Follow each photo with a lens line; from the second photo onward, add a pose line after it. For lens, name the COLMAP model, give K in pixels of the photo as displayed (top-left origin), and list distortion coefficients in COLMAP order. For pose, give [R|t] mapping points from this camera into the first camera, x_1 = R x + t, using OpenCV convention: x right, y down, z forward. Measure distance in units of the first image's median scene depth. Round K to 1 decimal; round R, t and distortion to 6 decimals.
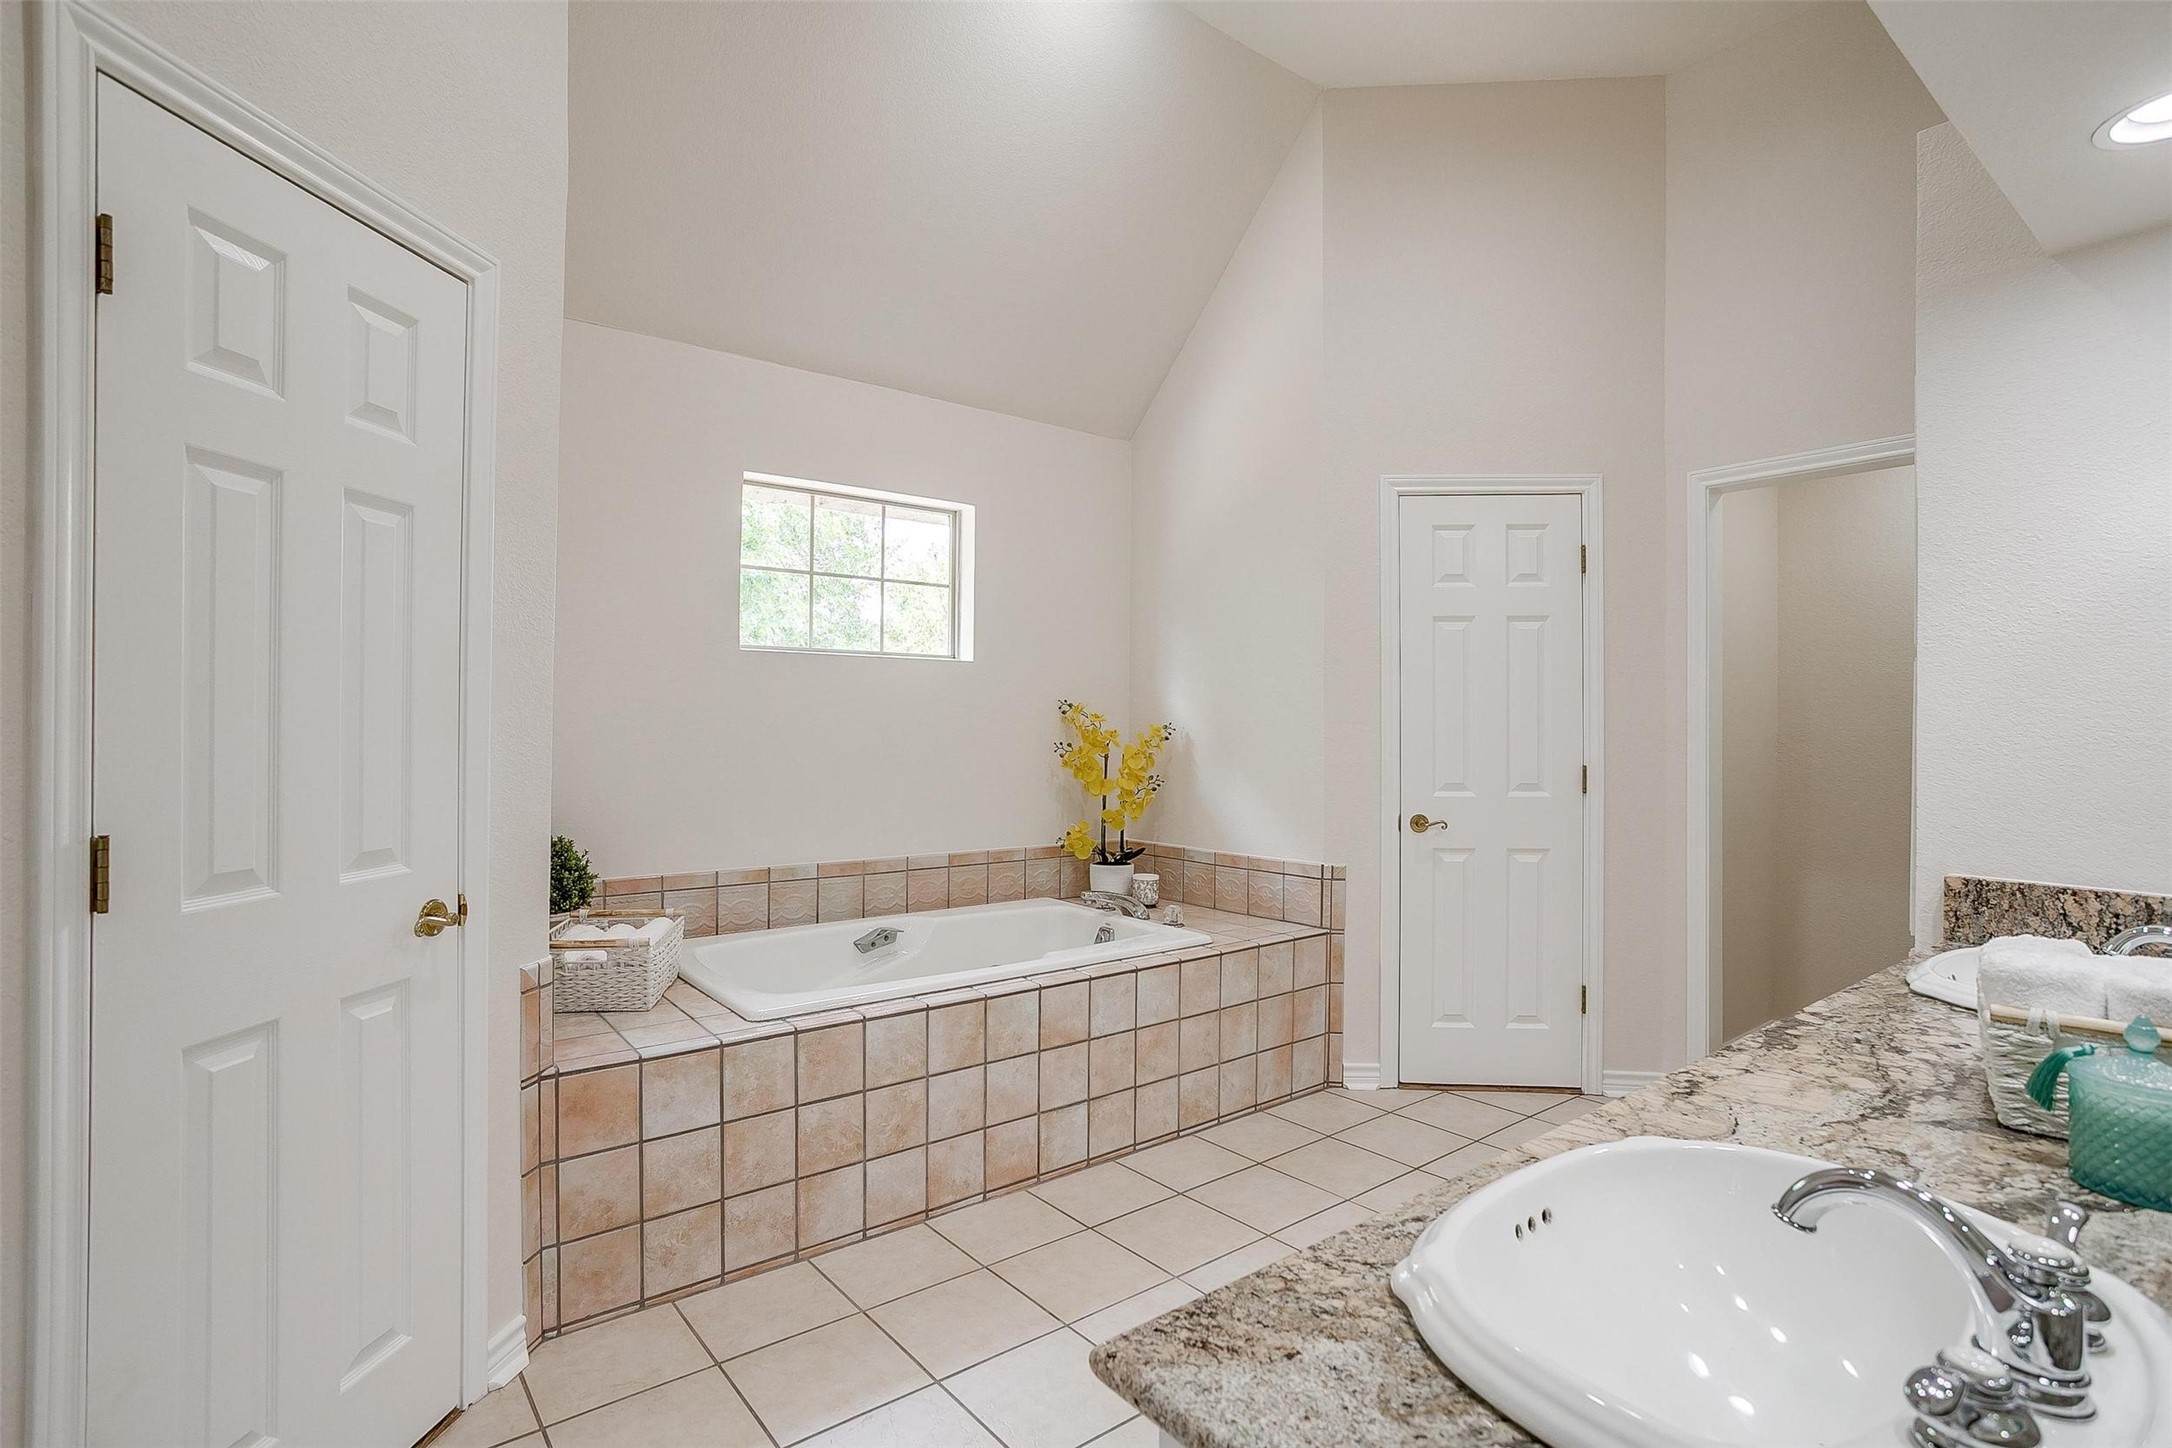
lens RADIAL K [[1056.5, 0, 1085.2], [0, 1056.5, 728.3], [0, 0, 1]] dist [-0.016432, 0.001590]
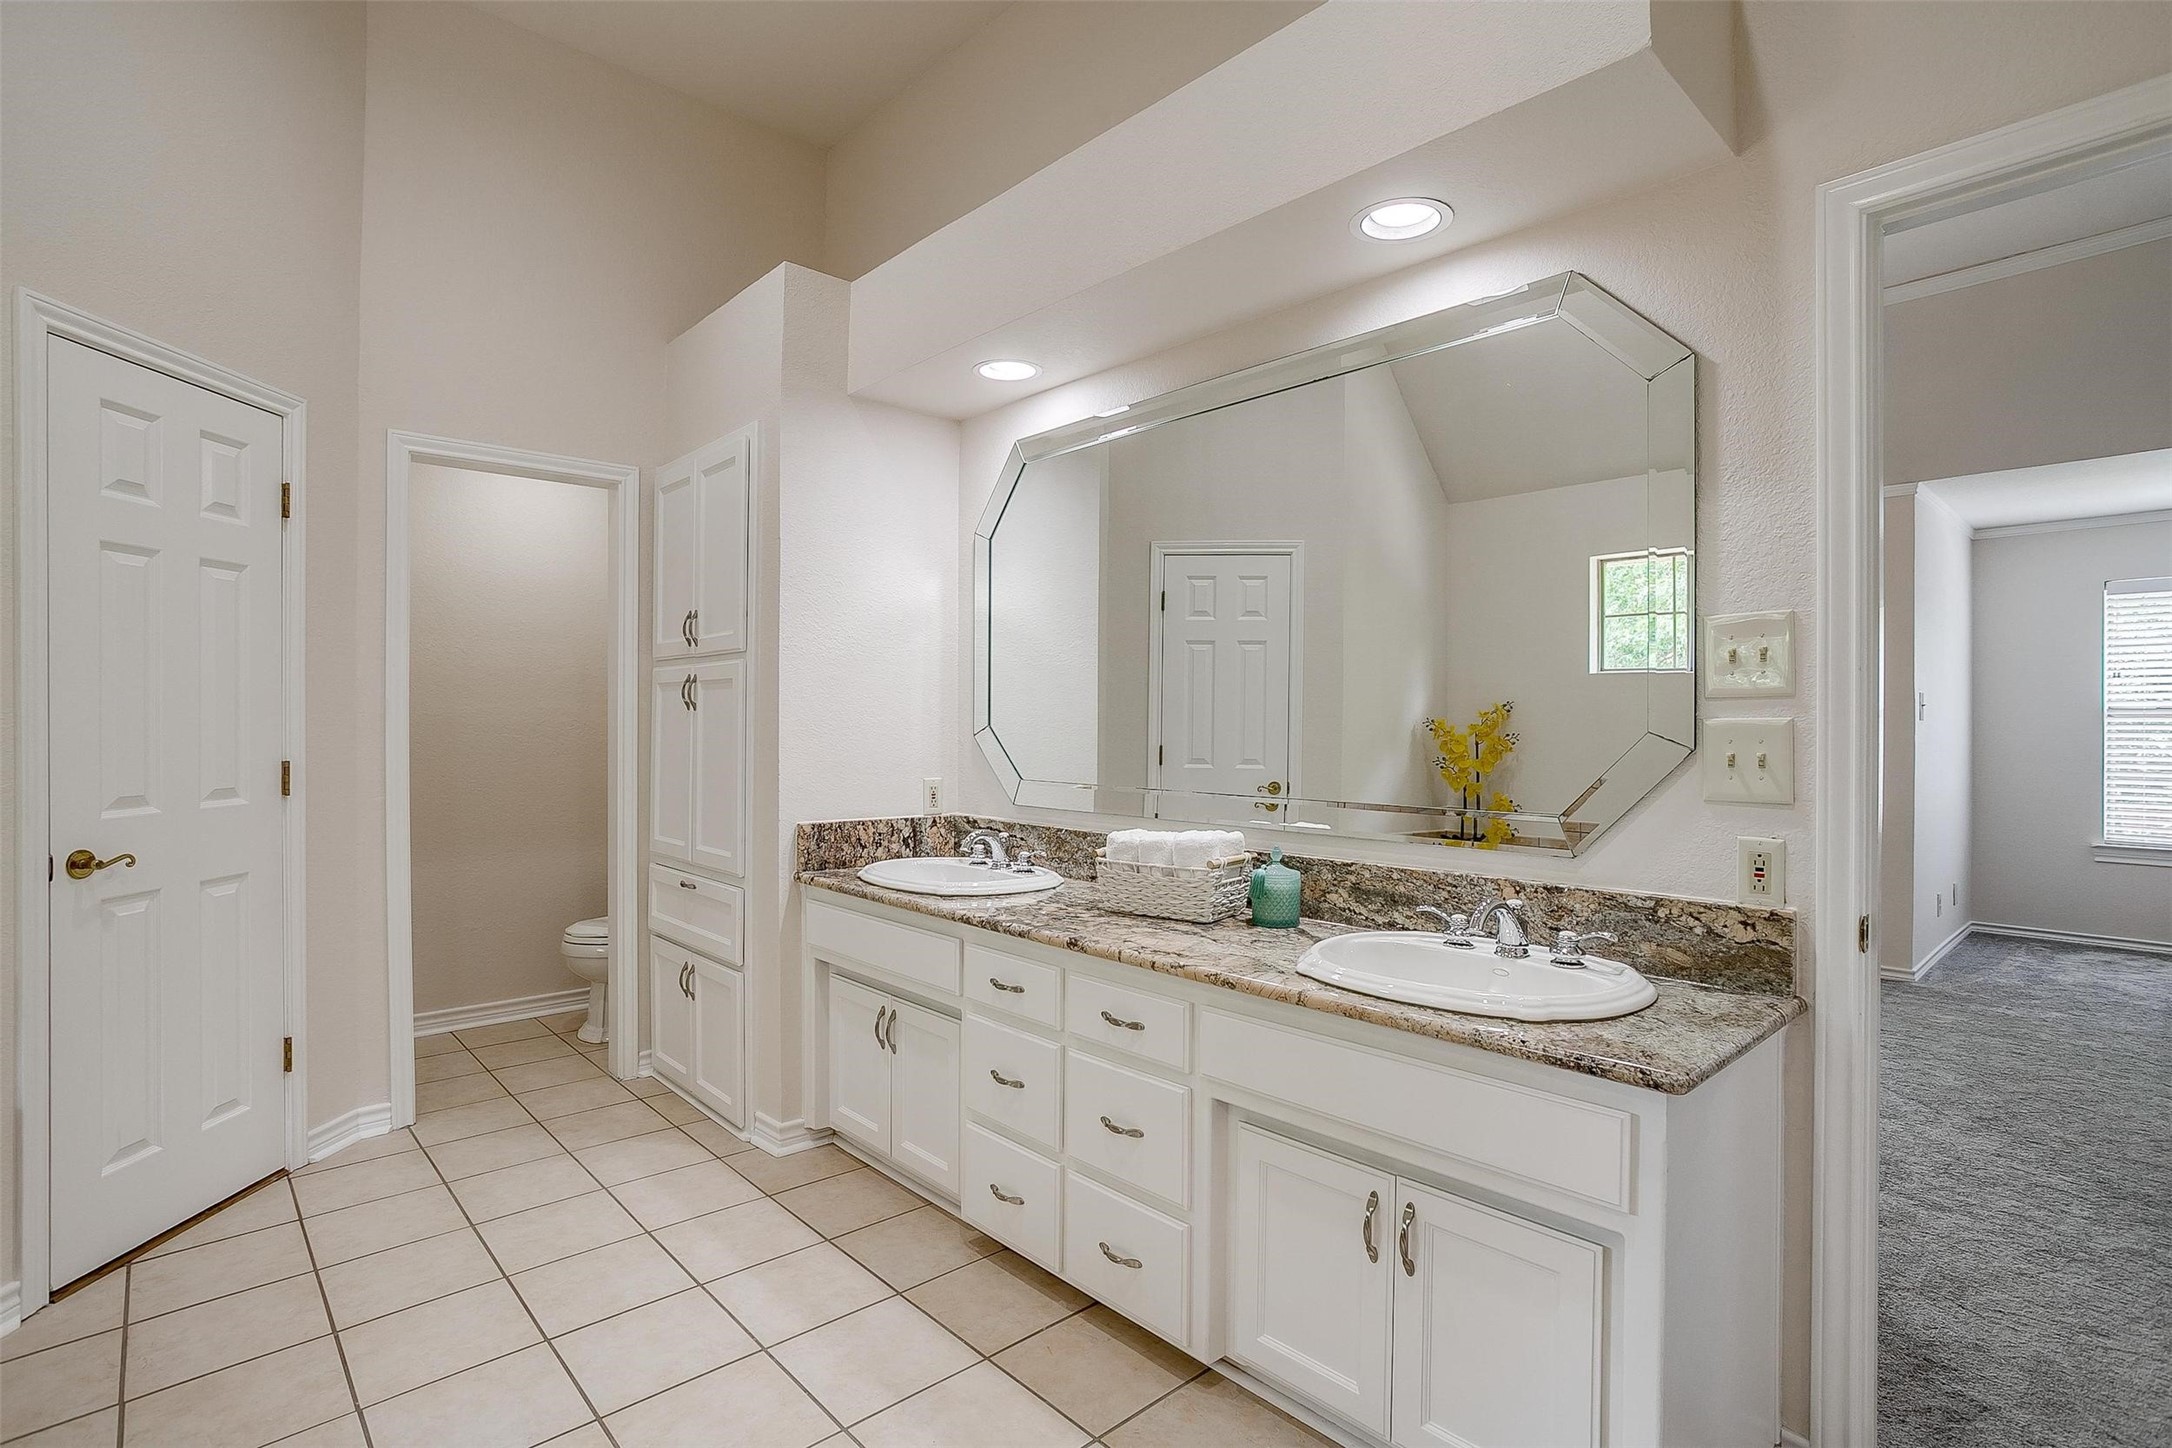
lens RADIAL K [[1056.5, 0, 1090.7], [0, 1056.5, 716.1], [0, 0, 1]] dist [-0.016432, 0.001590]
pose [[-0.078874, -0.006942, 0.996860, -0.590452], [-0.006892, 0.999956, 0.006418, -0.011710], [-0.996861, -0.006364, -0.078918, 0.750029]]
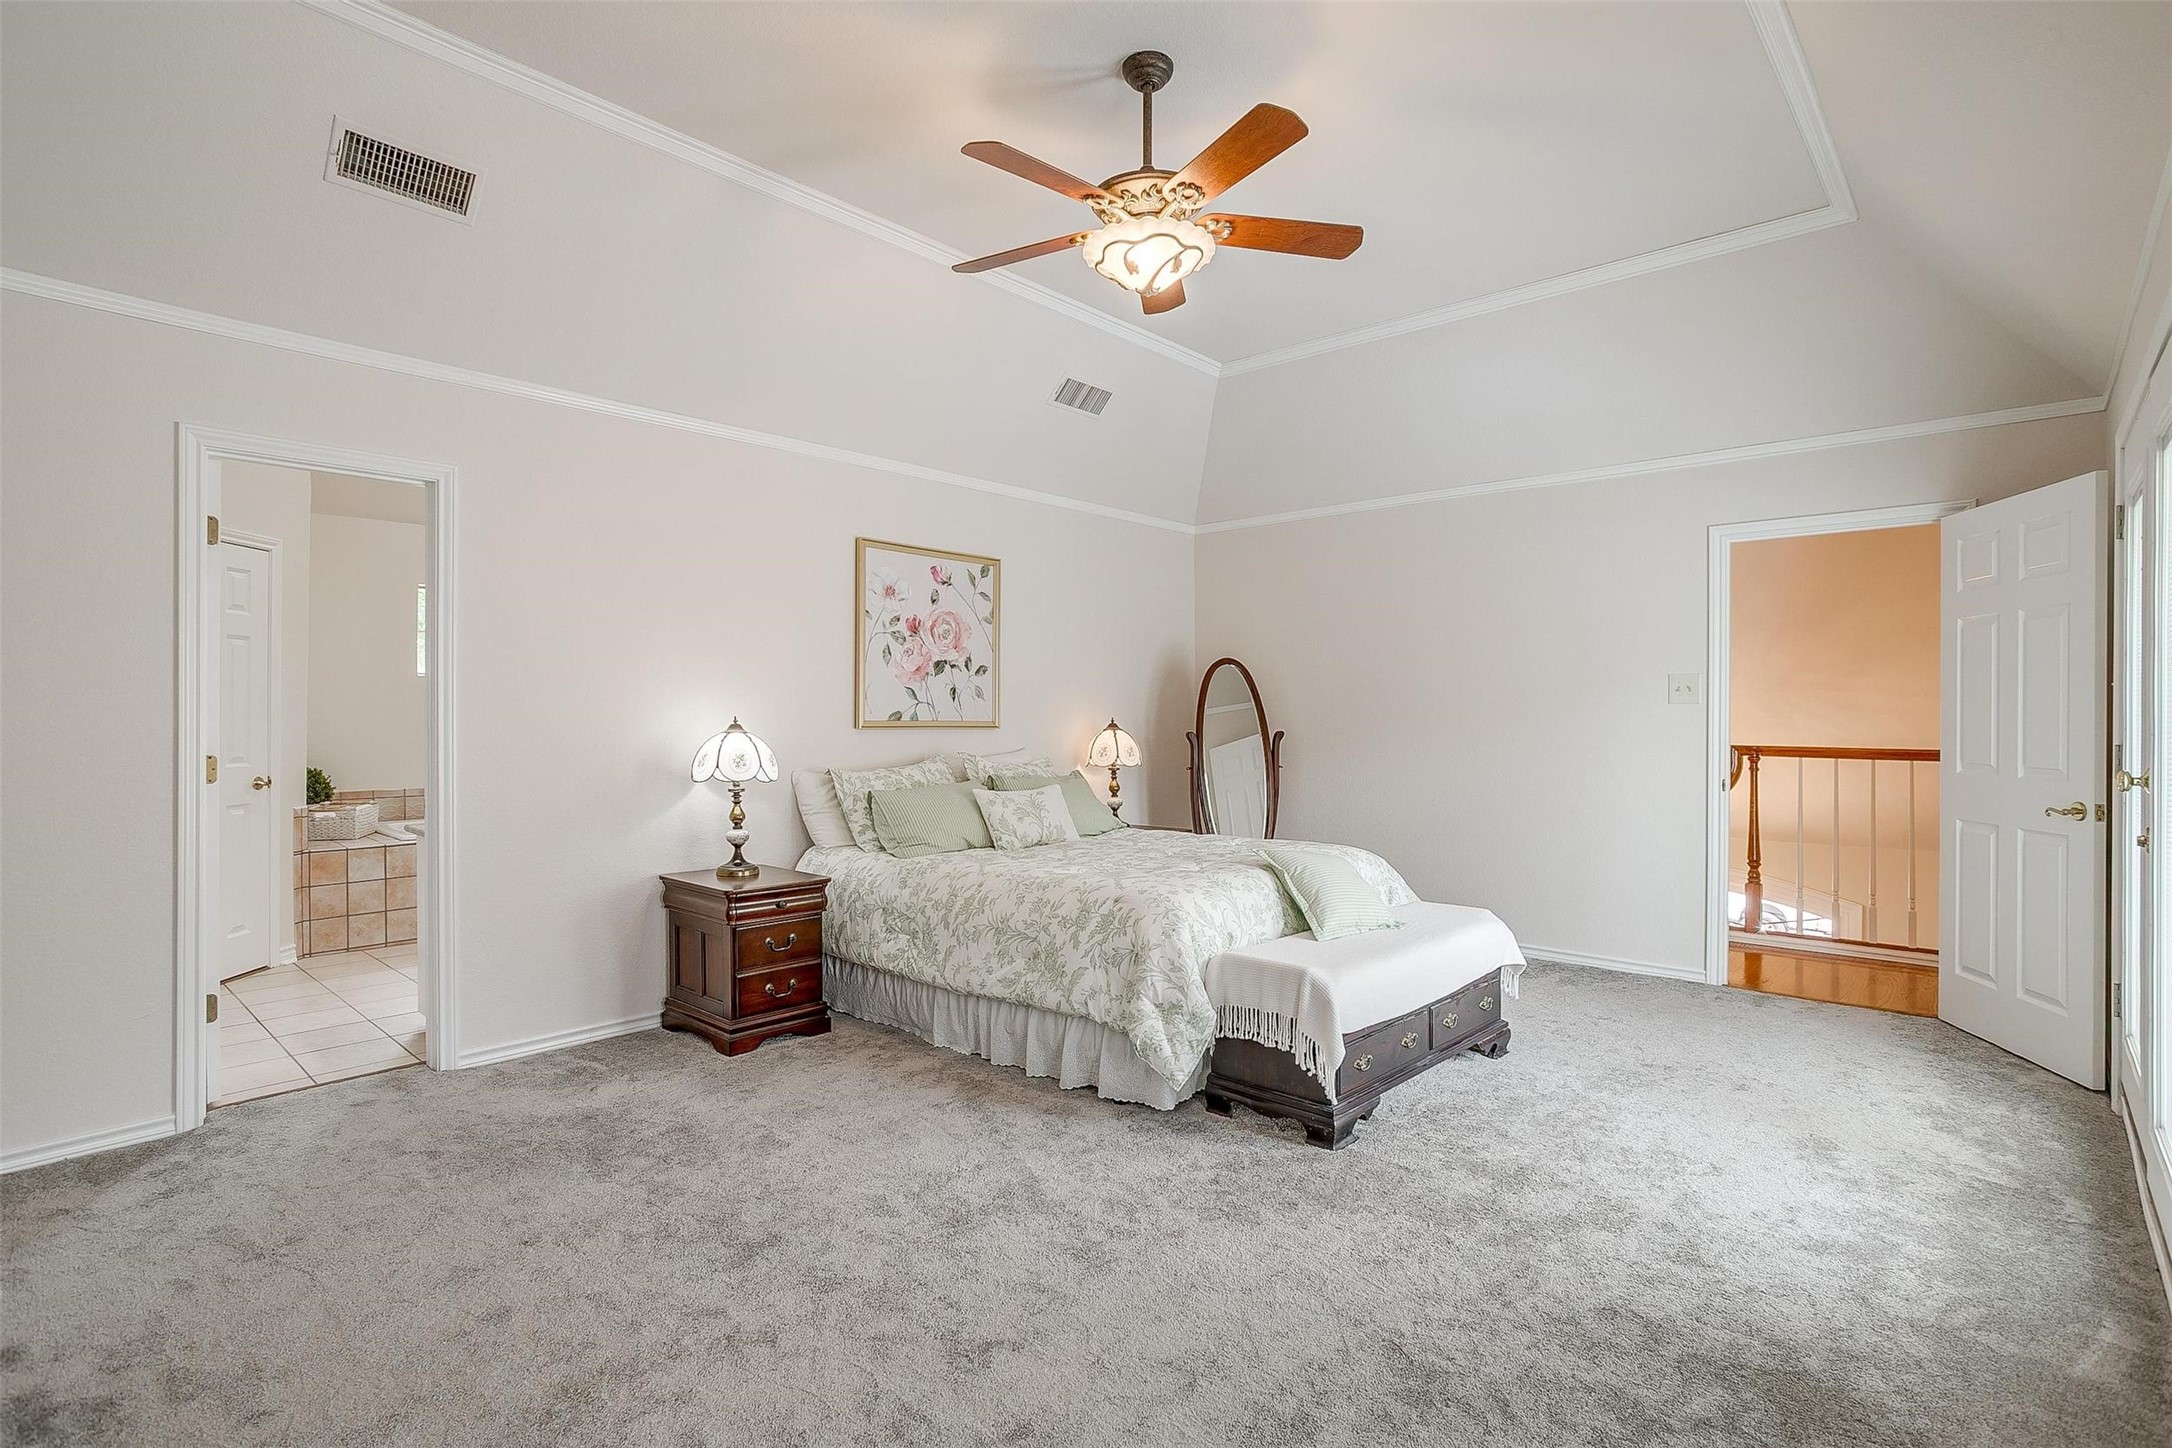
lens RADIAL K [[1056.5, 0, 1091.7], [0, 1056.5, 721.7], [0, 0, 1]] dist [-0.016432, 0.001590]
pose [[0.986824, -0.001499, 0.161789, 0.844028], [-0.000036, 0.999955, 0.009480, -0.006937], [-0.161796, -0.009361, 0.986780, -1.591508]]
